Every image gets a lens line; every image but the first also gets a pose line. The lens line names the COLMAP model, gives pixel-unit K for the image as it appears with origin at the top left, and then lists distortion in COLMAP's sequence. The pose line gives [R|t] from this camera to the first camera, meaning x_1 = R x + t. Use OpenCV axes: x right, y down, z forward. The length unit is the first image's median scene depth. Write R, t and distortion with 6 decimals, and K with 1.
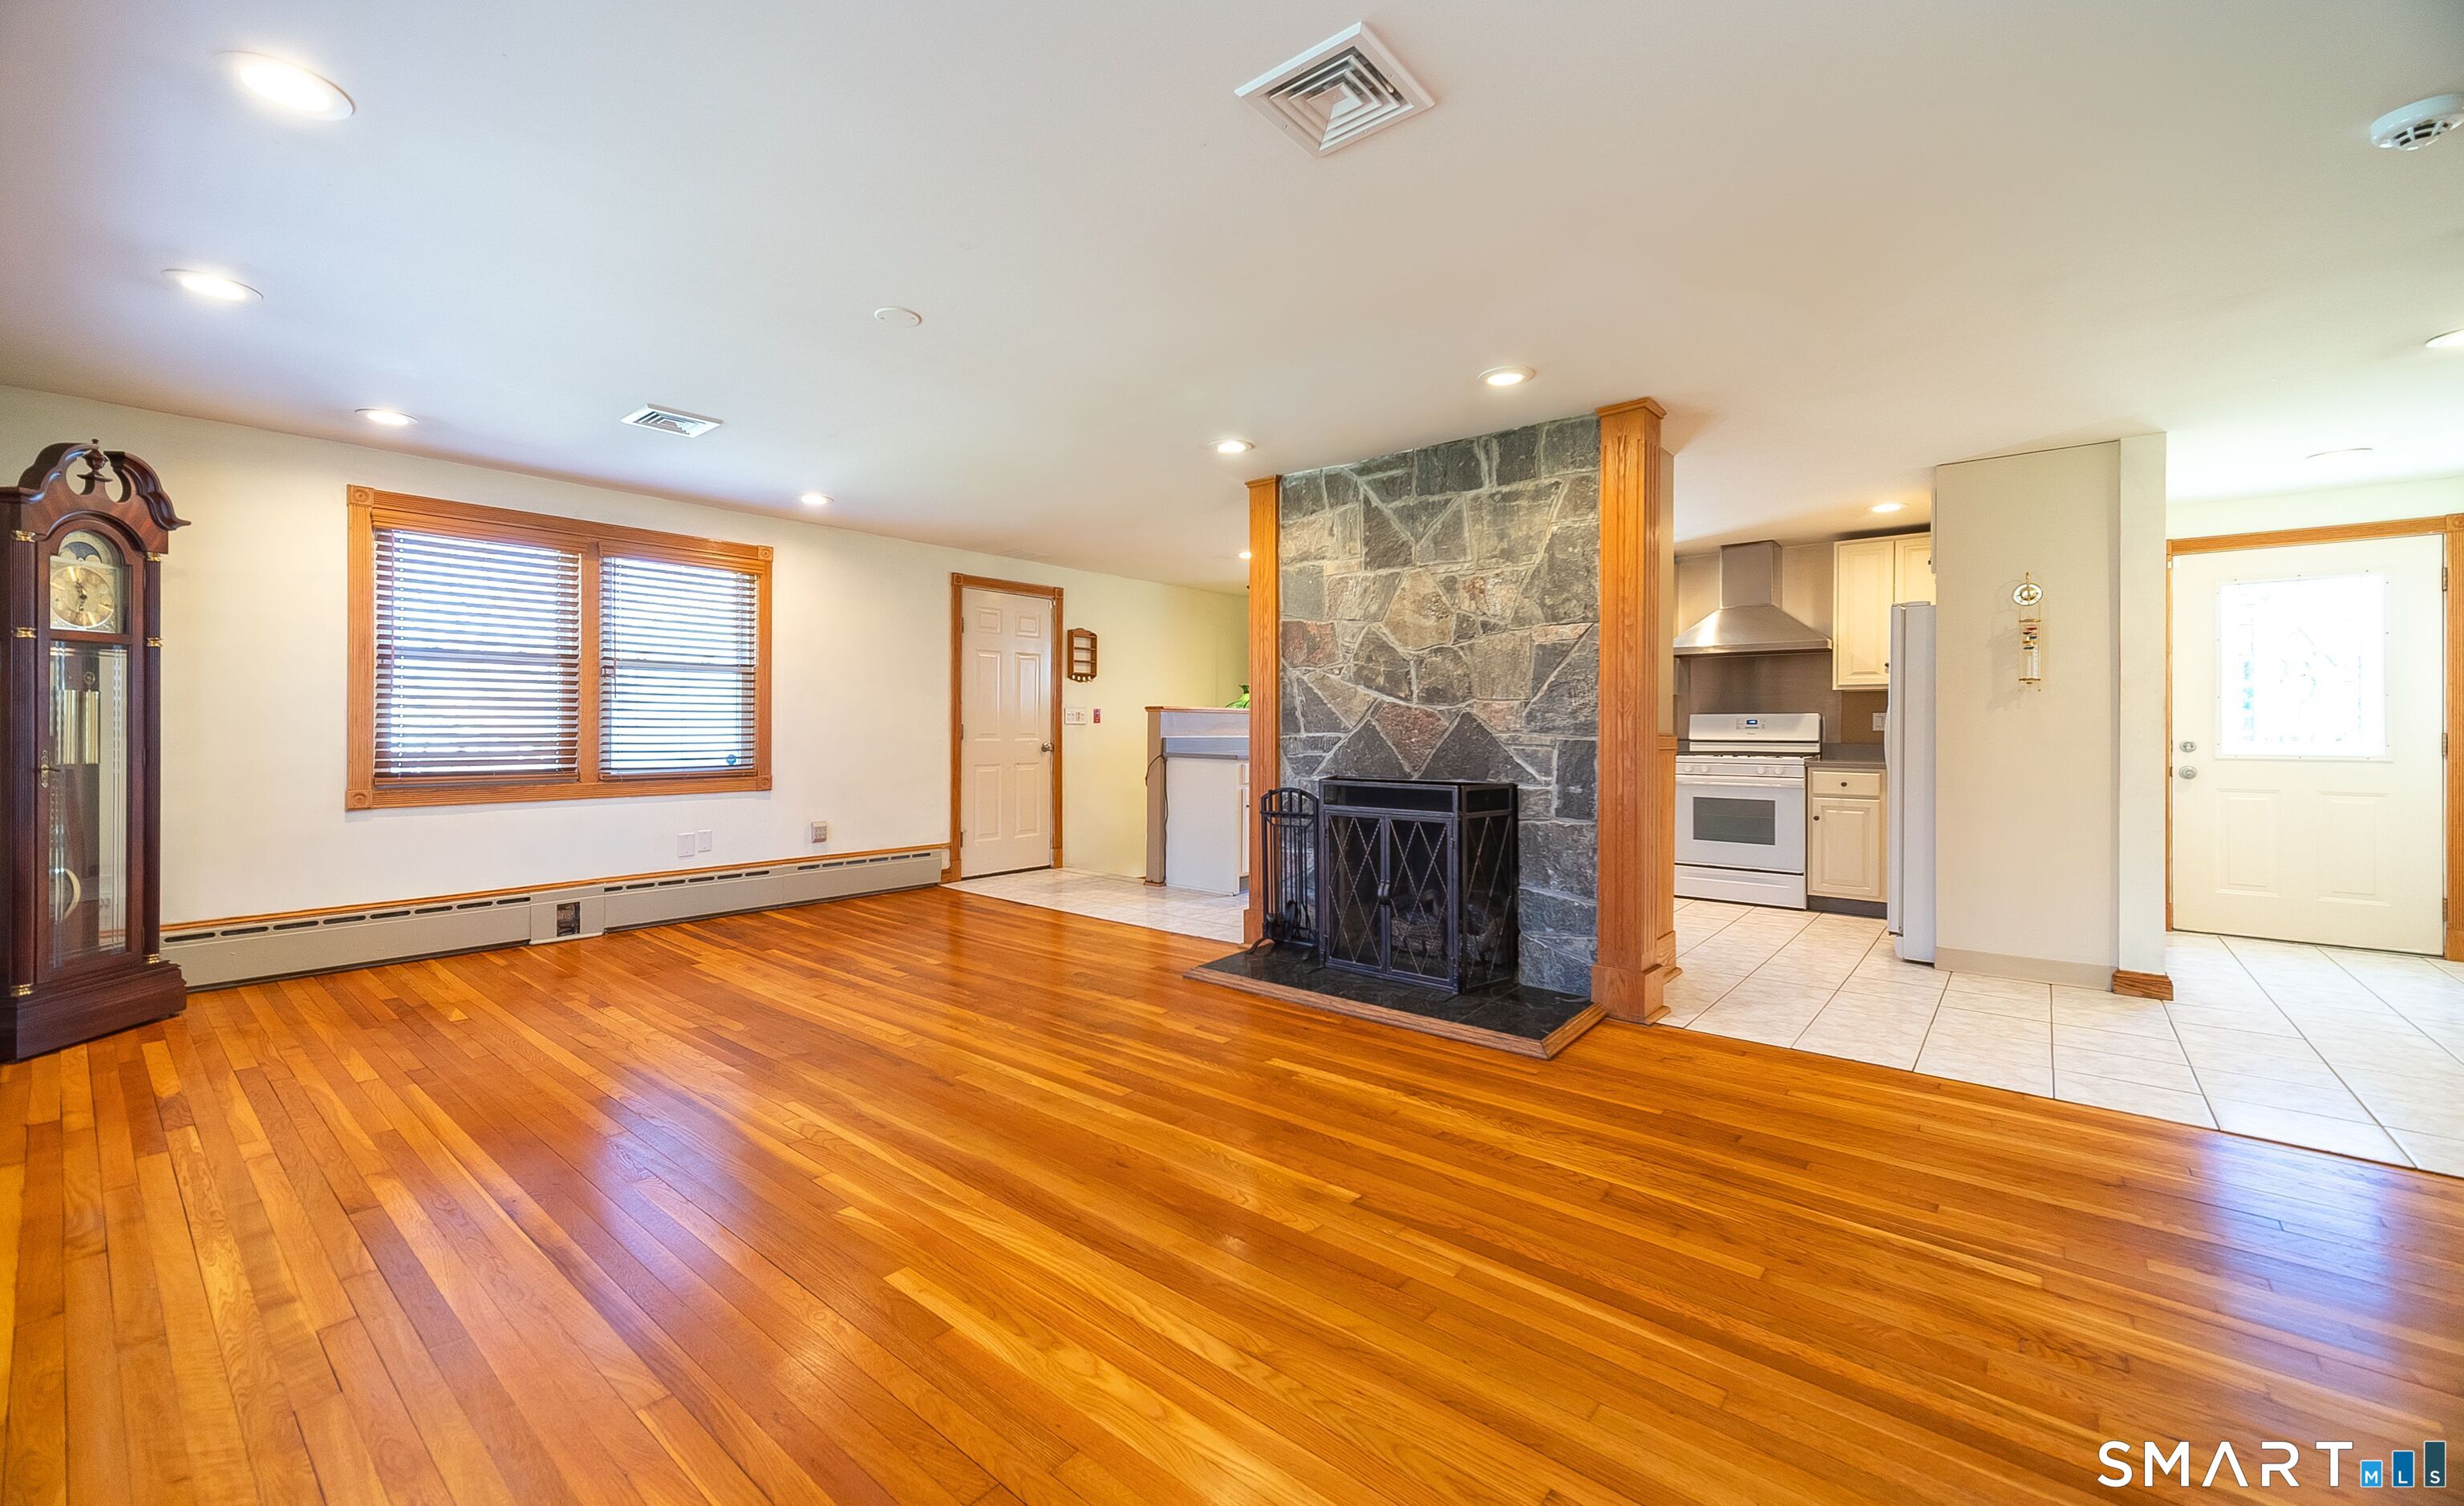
lens RADIAL K [[977.4, 0, 1225.5], [0, 977.4, 731.1], [0, 0, 1]] dist [-0.000031, -0.000074]
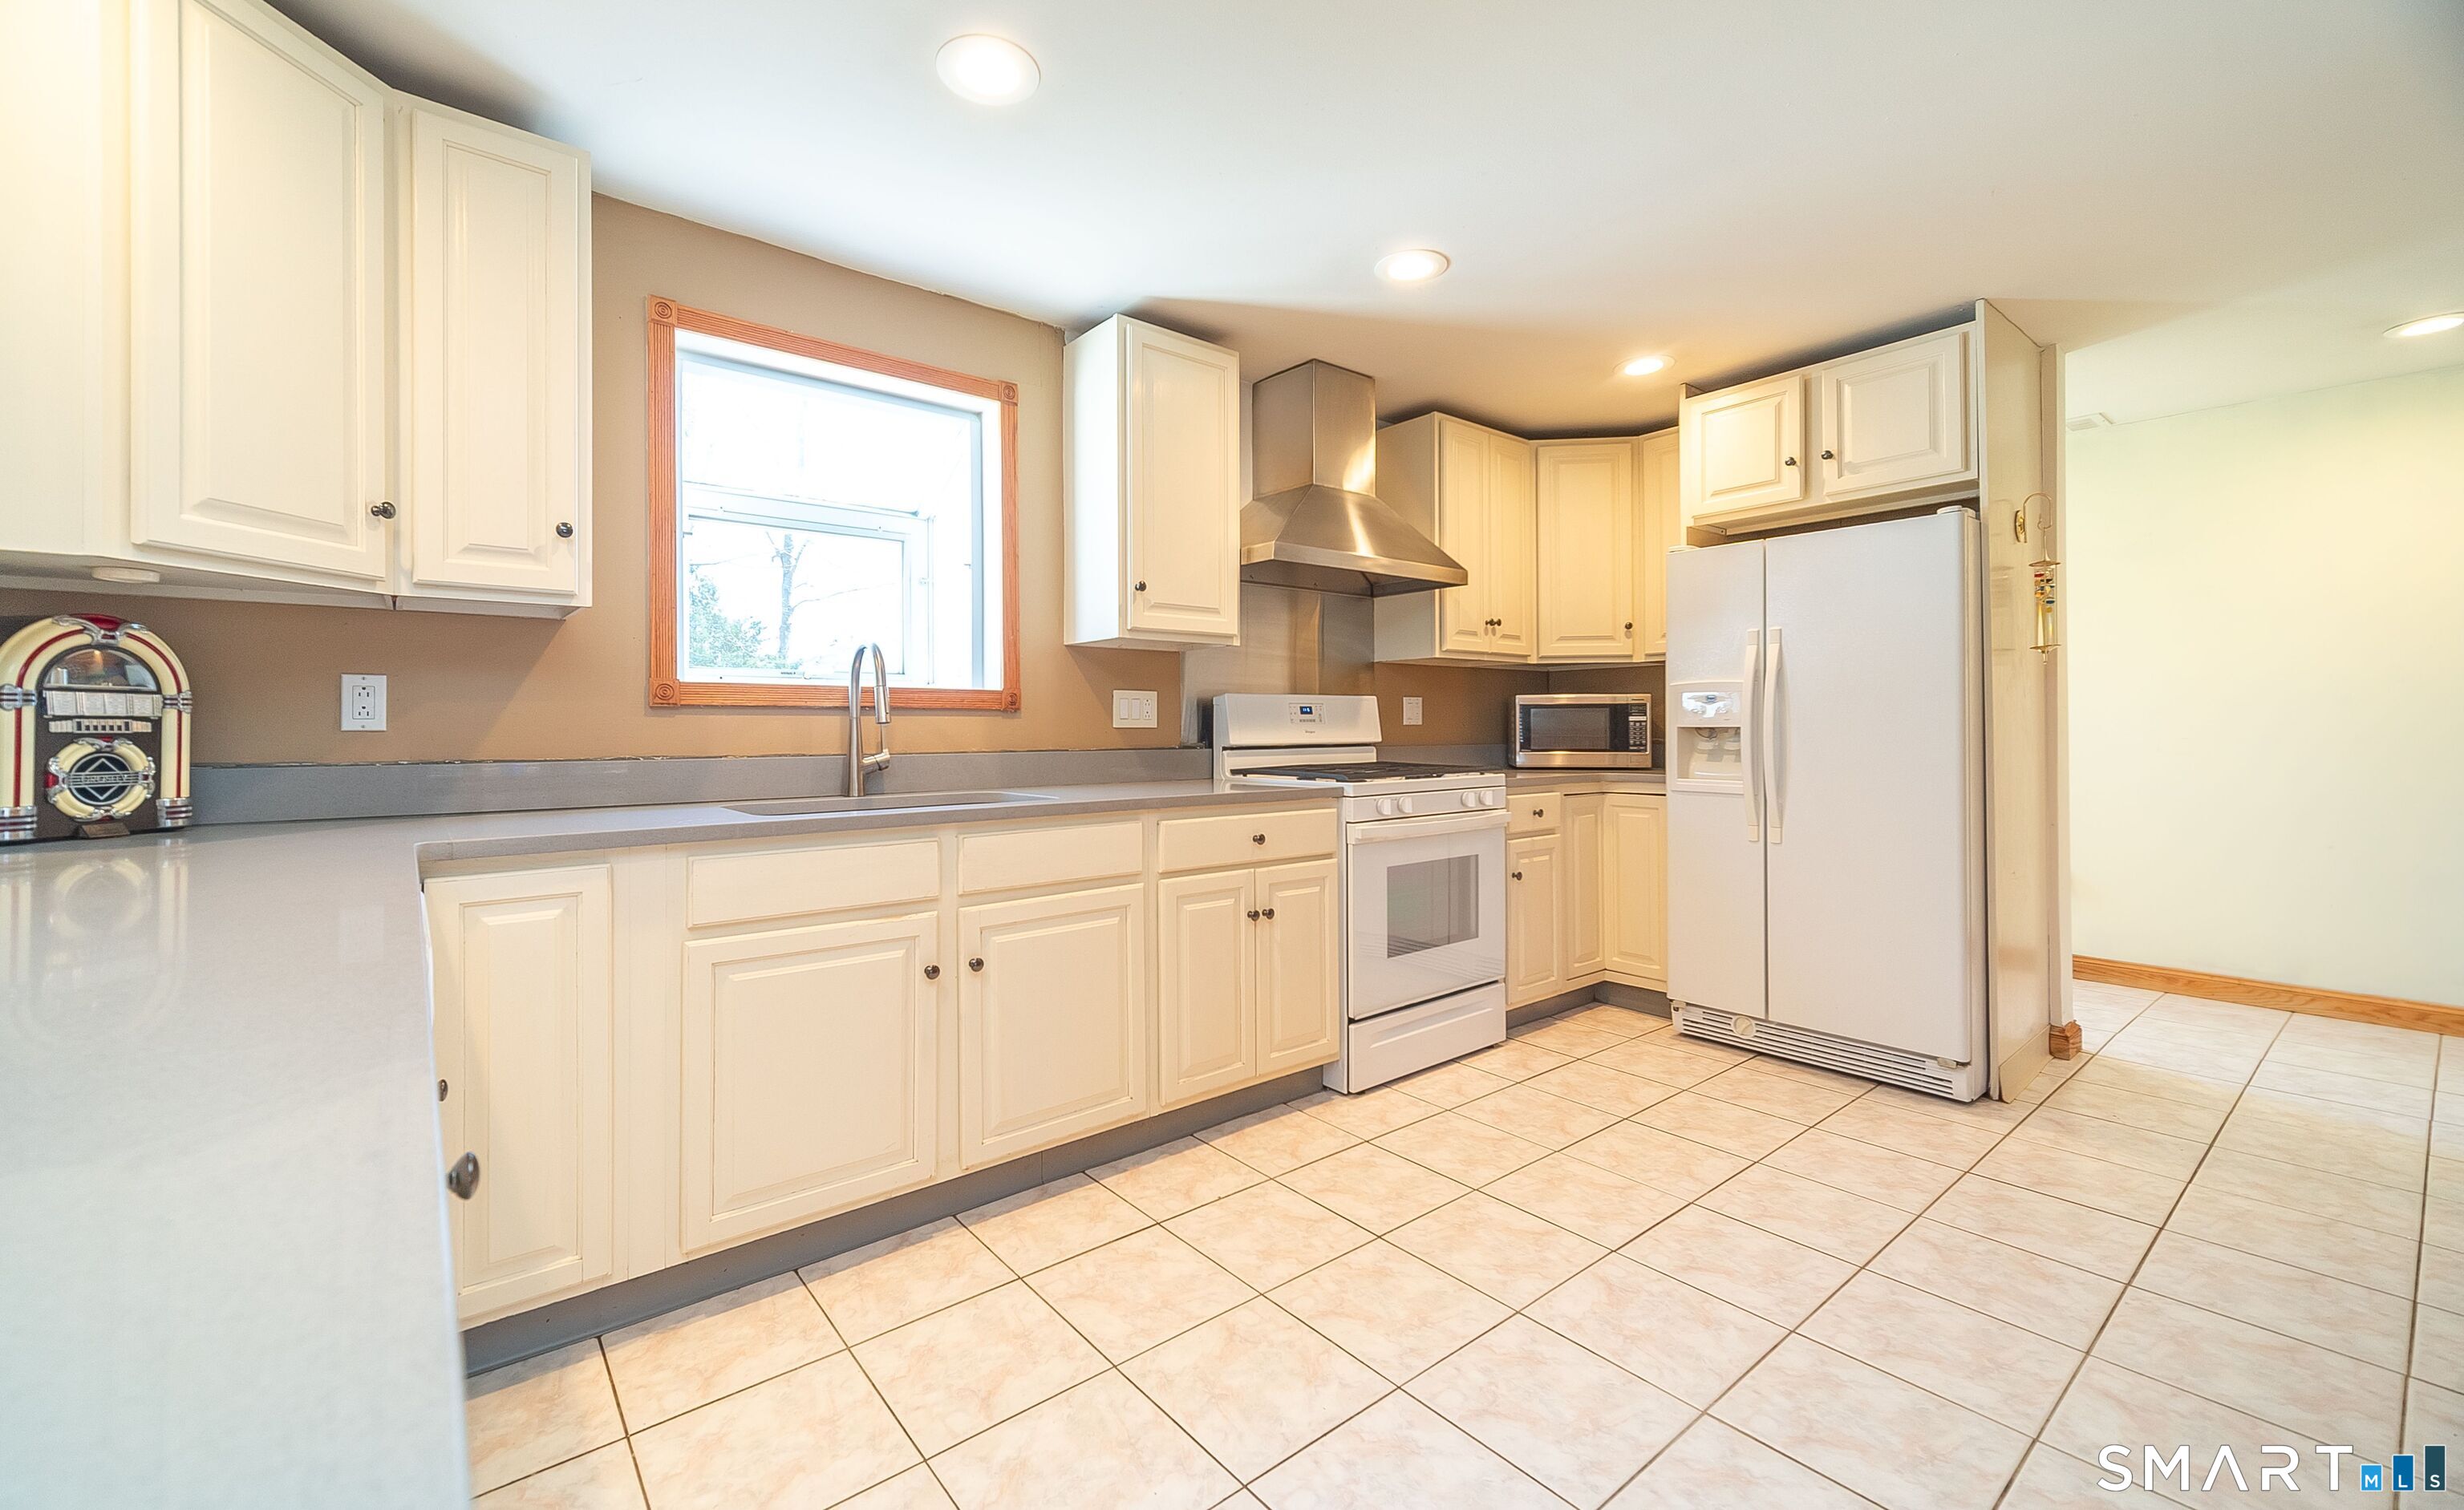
lens RADIAL K [[963.9, 0, 1200.5], [0, 963.9, 724.3], [0, 0, 1]] dist [0.000134, -0.000222]
pose [[0.202690, -0.002649, 0.979239, 0.007687], [0.008103, 0.999967, 0.001028, -0.002165], [-0.979210, 0.007726, 0.202704, 0.913756]]
